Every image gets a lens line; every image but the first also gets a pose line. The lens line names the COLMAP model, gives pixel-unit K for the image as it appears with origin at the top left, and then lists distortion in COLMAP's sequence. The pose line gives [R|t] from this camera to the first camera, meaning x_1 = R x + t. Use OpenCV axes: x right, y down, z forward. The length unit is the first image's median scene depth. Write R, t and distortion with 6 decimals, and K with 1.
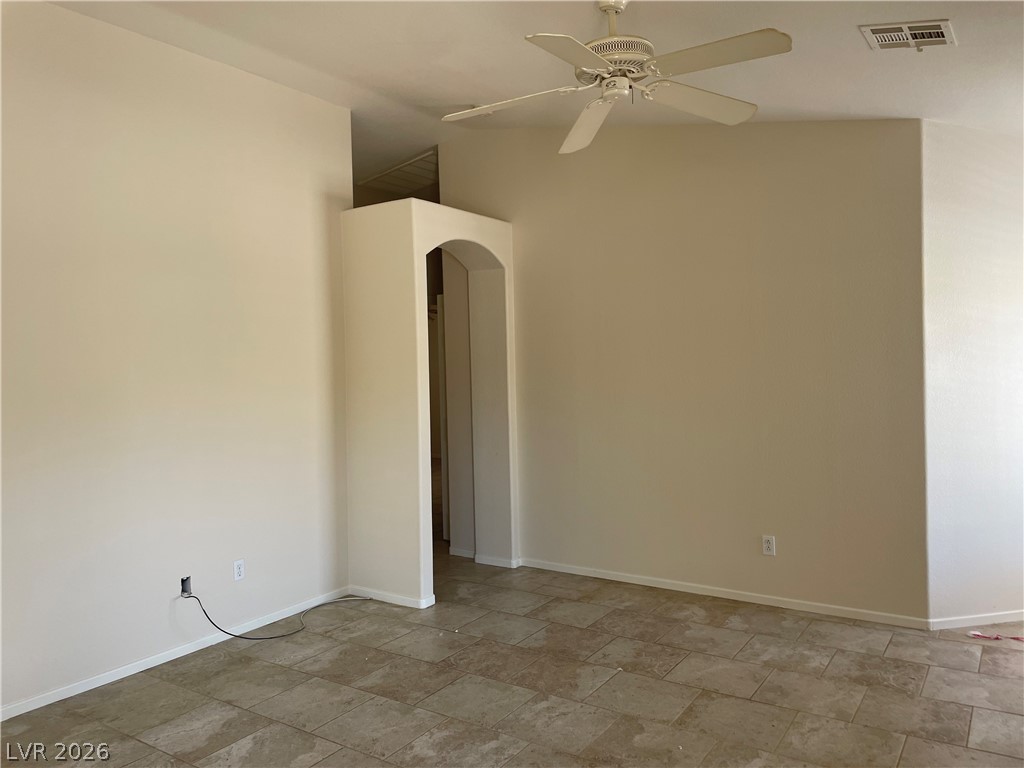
lens RADIAL K [[778.6, 0, 508.3], [0, 778.6, 384.8], [0, 0, 1]] dist [0.076396, -0.036917]
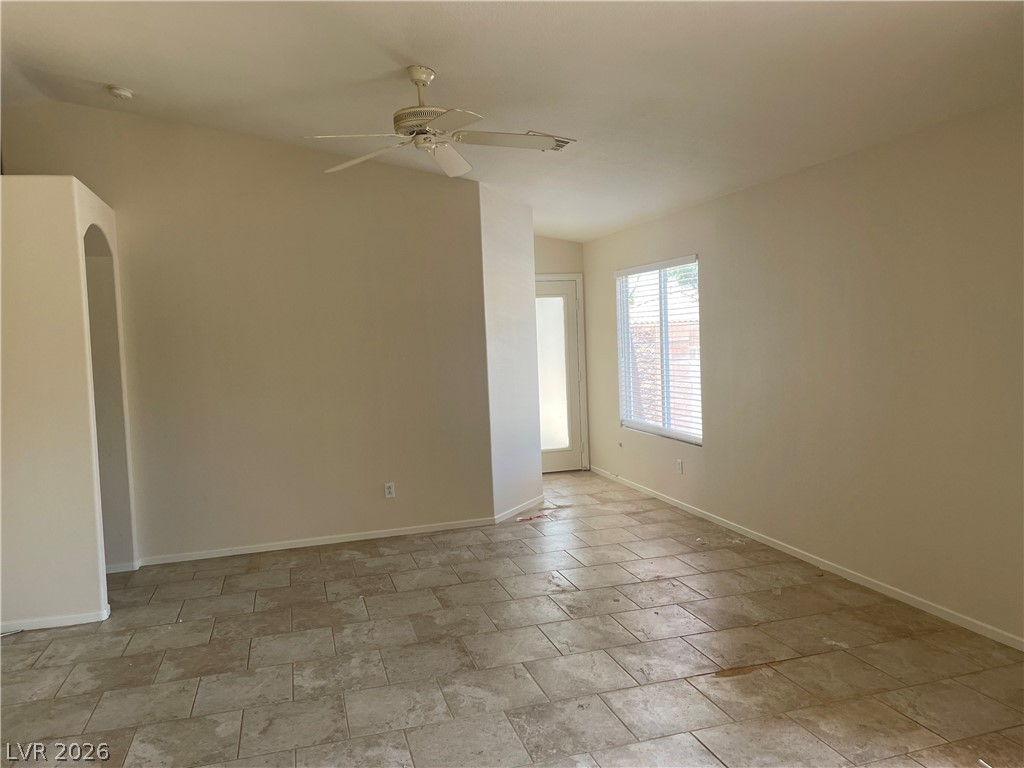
lens RADIAL K [[778.6, 0, 510.8], [0, 778.6, 380.8], [0, 0, 1]] dist [0.076396, -0.036917]
pose [[0.629059, -0.042250, 0.776209, -0.597884], [0.053827, 0.998493, 0.010727, 0.025714], [-0.775492, 0.035033, 0.630385, 0.041718]]
